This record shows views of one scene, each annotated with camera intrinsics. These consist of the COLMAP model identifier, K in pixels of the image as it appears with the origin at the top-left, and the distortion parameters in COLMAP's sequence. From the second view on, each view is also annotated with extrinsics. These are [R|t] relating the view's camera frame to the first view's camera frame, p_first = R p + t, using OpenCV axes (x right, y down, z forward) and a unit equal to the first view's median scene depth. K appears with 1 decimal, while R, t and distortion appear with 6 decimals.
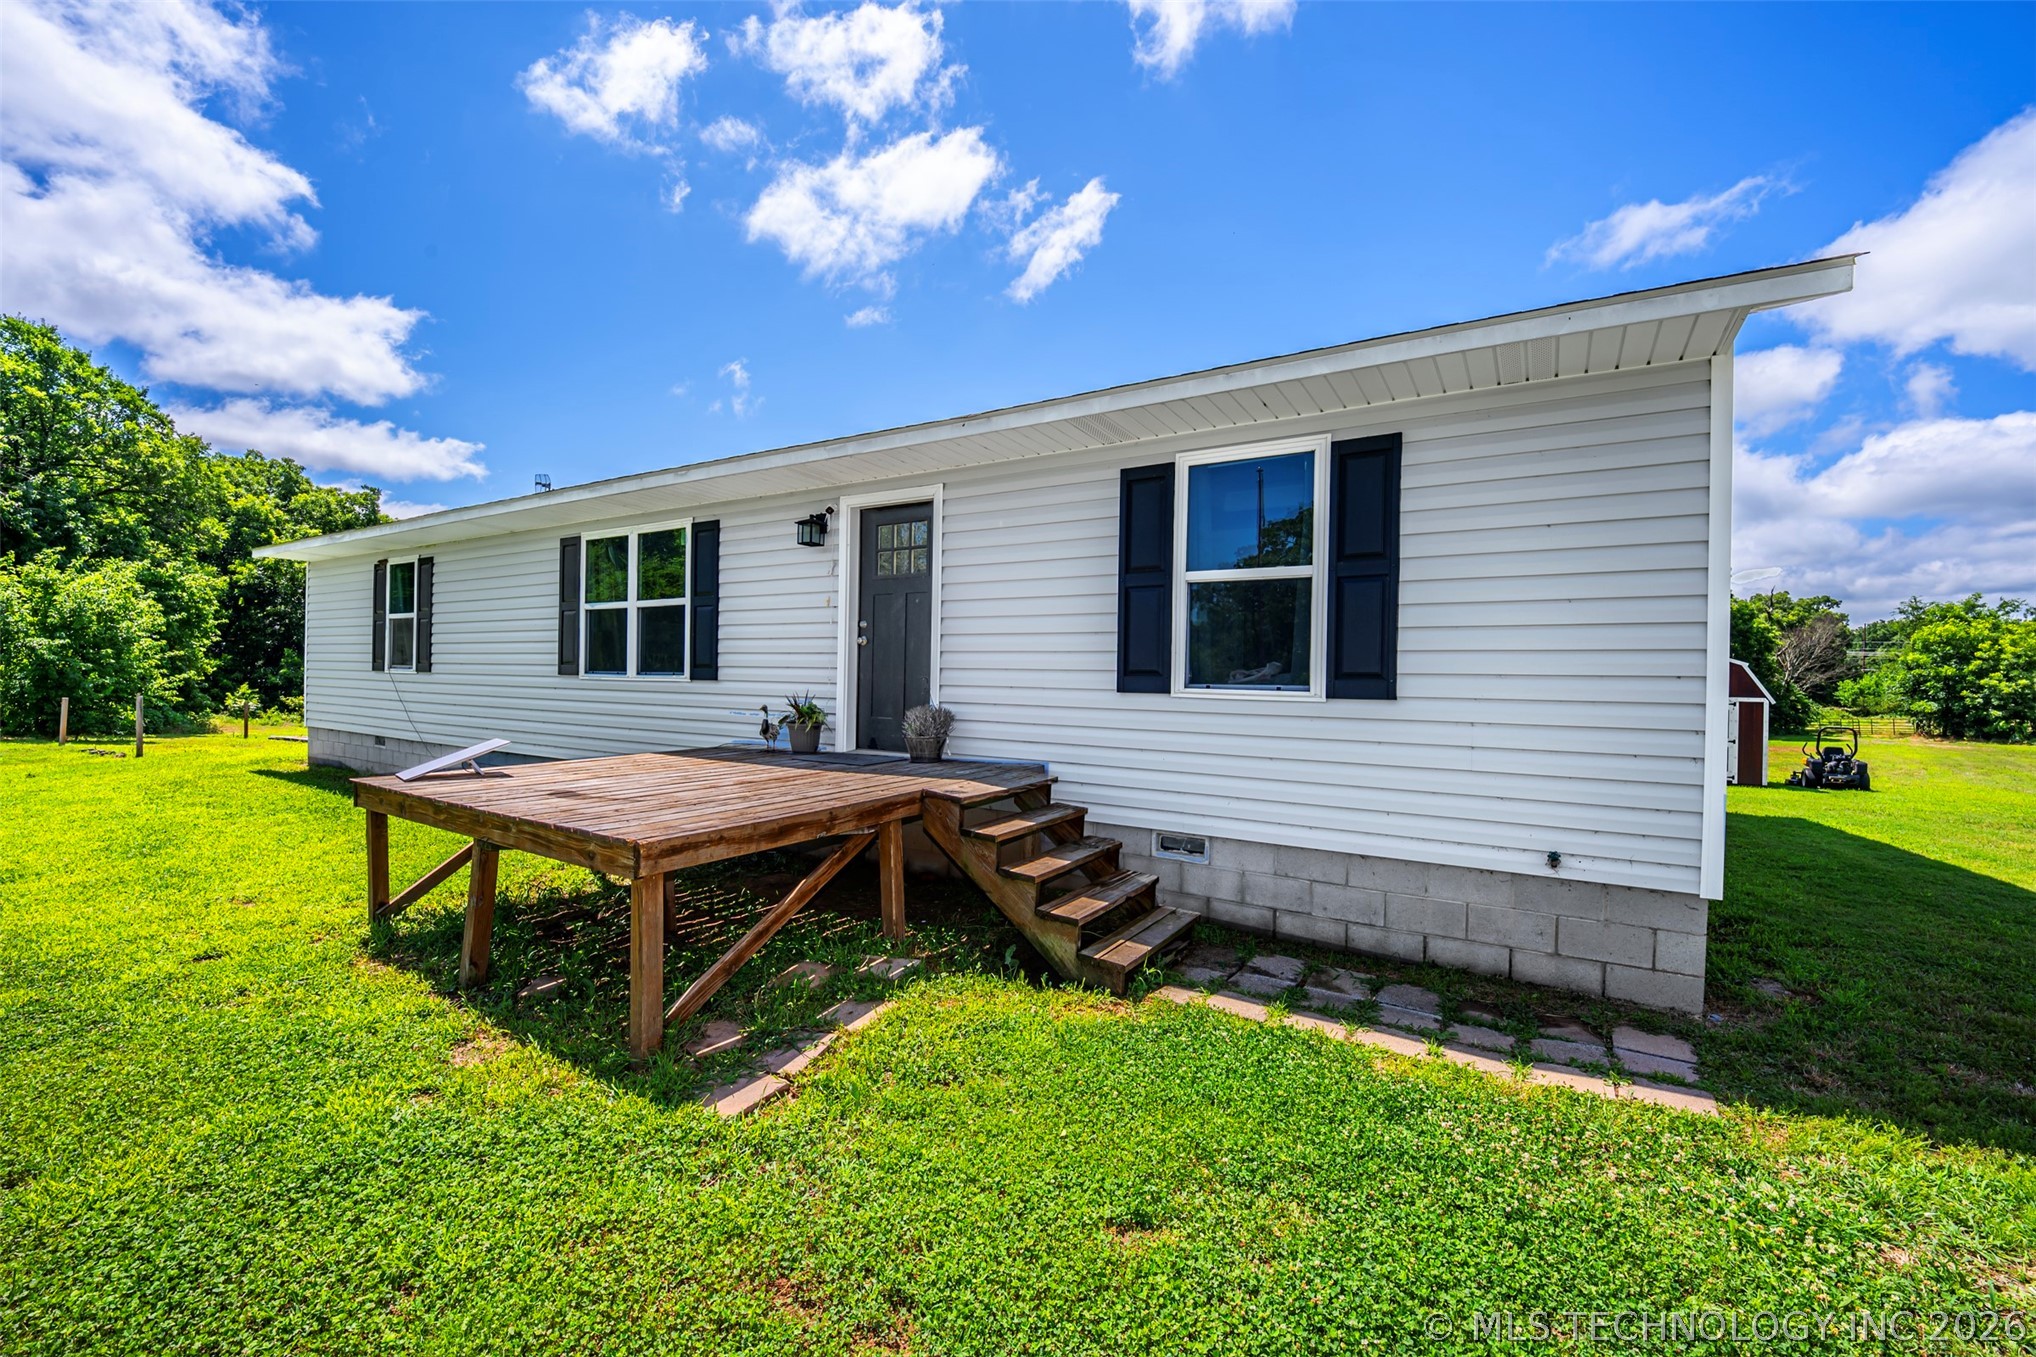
lens RADIAL K [[846.8, 0, 1026.0], [0, 846.8, 680.8], [0, 0, 1]] dist [-0.012117, 0.000710]
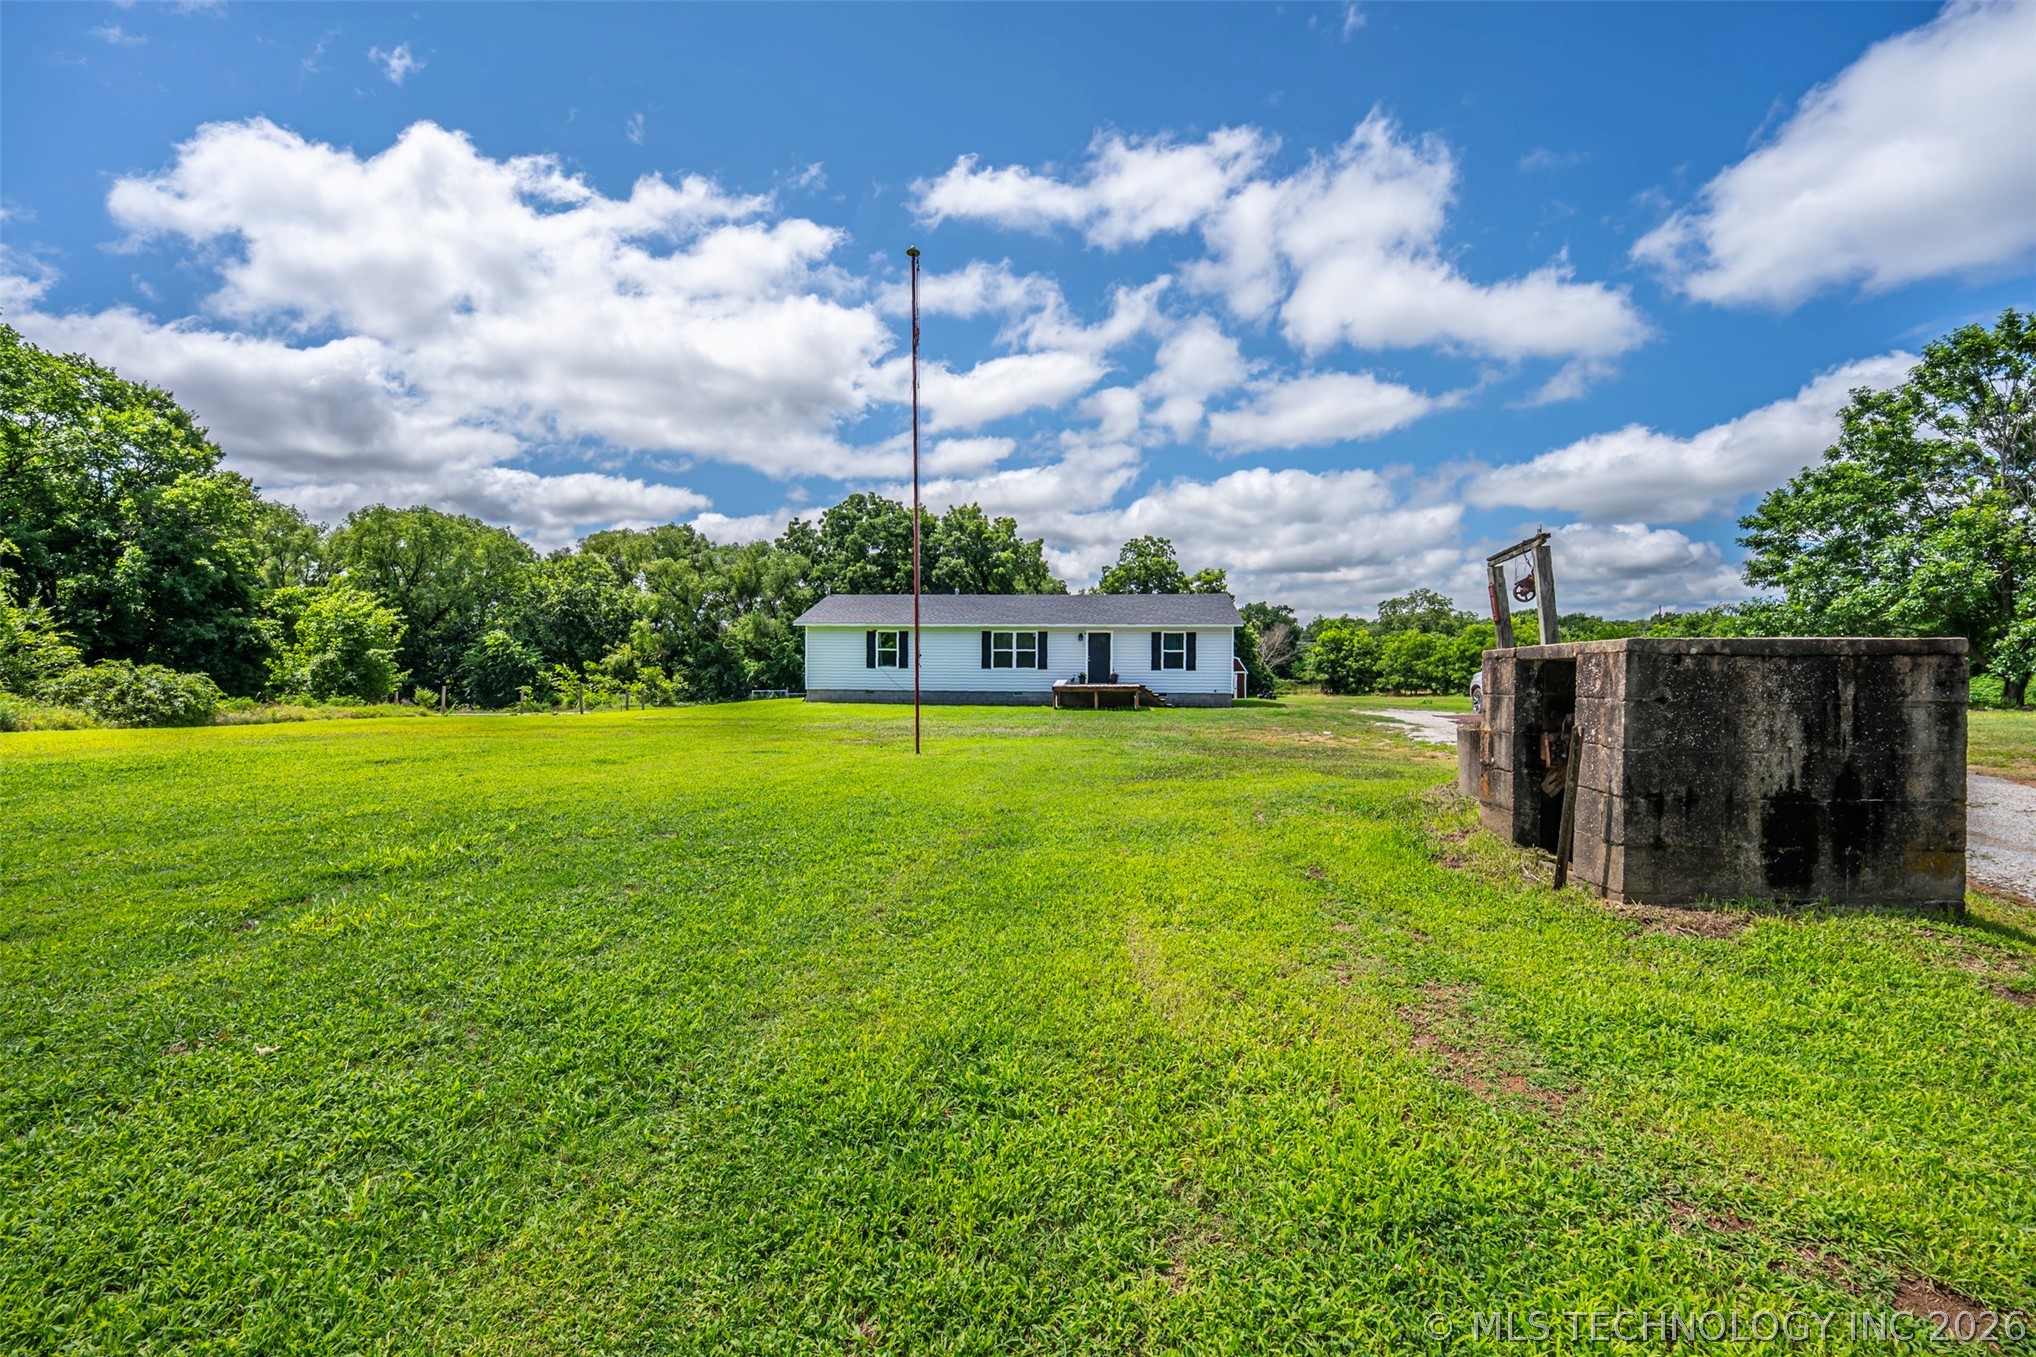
lens RADIAL K [[846.8, 0, 1003.9], [0, 846.8, 671.6], [0, 0, 1]] dist [-0.012117, 0.000710]
pose [[0.908471, -0.014329, 0.417701, -1.579926], [0.012166, 0.999895, 0.007841, -0.016076], [-0.417770, -0.002042, 0.908551, -1.889832]]
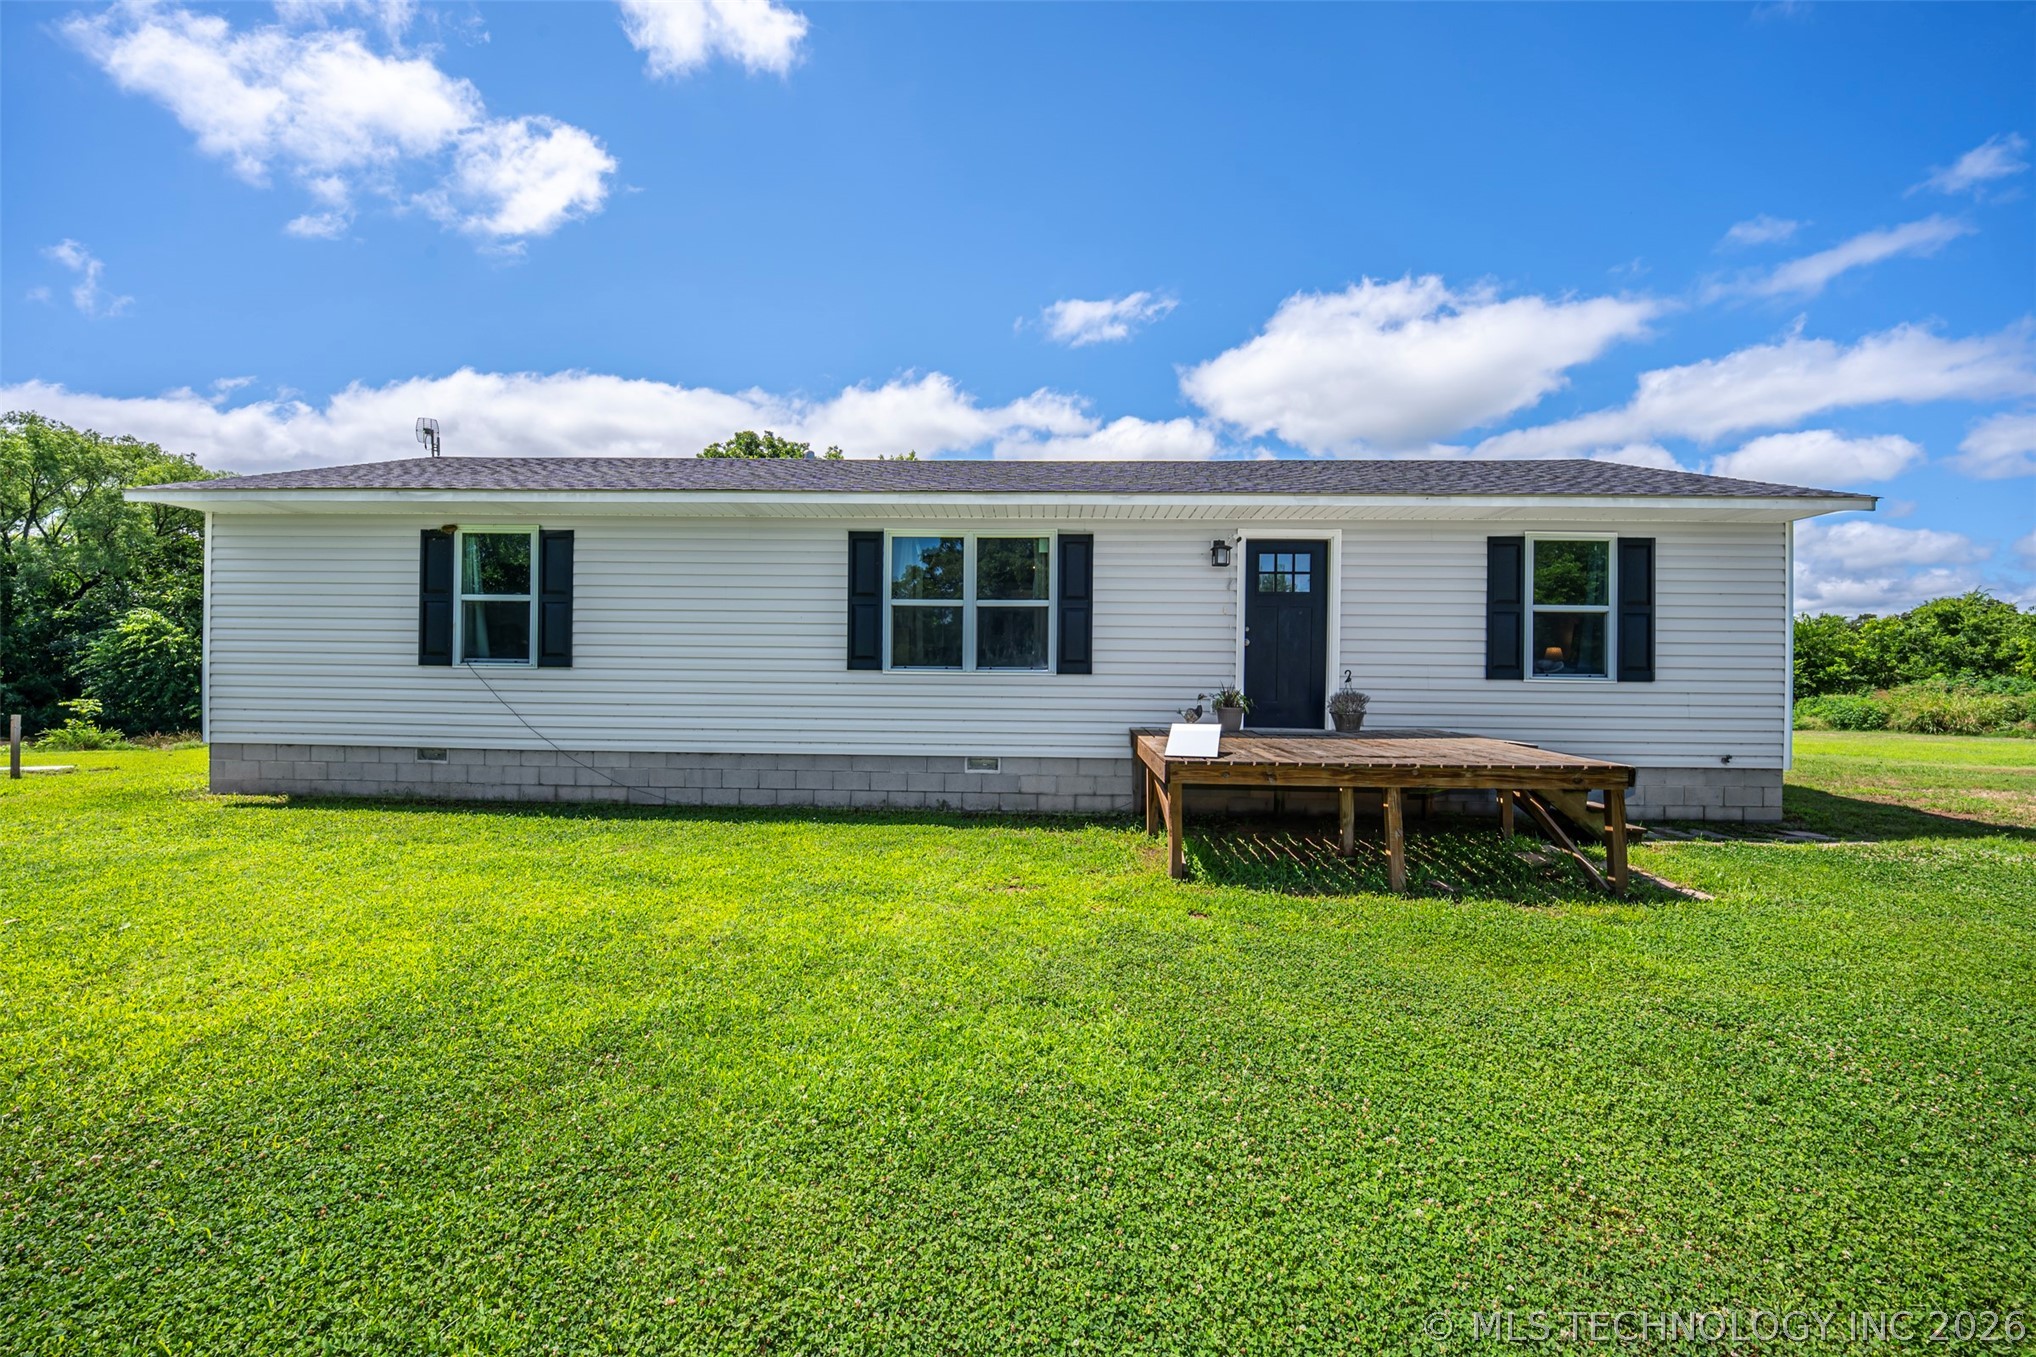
lens RADIAL K [[846.8, 0, 923.9], [0, 846.8, 665.8], [0, 0, 1]] dist [-0.012117, 0.000710]
pose [[0.872751, -0.005971, 0.488130, -0.751222], [0.006463, 0.999979, 0.000677, -0.009175], [-0.488123, 0.002564, 0.872771, 0.069923]]
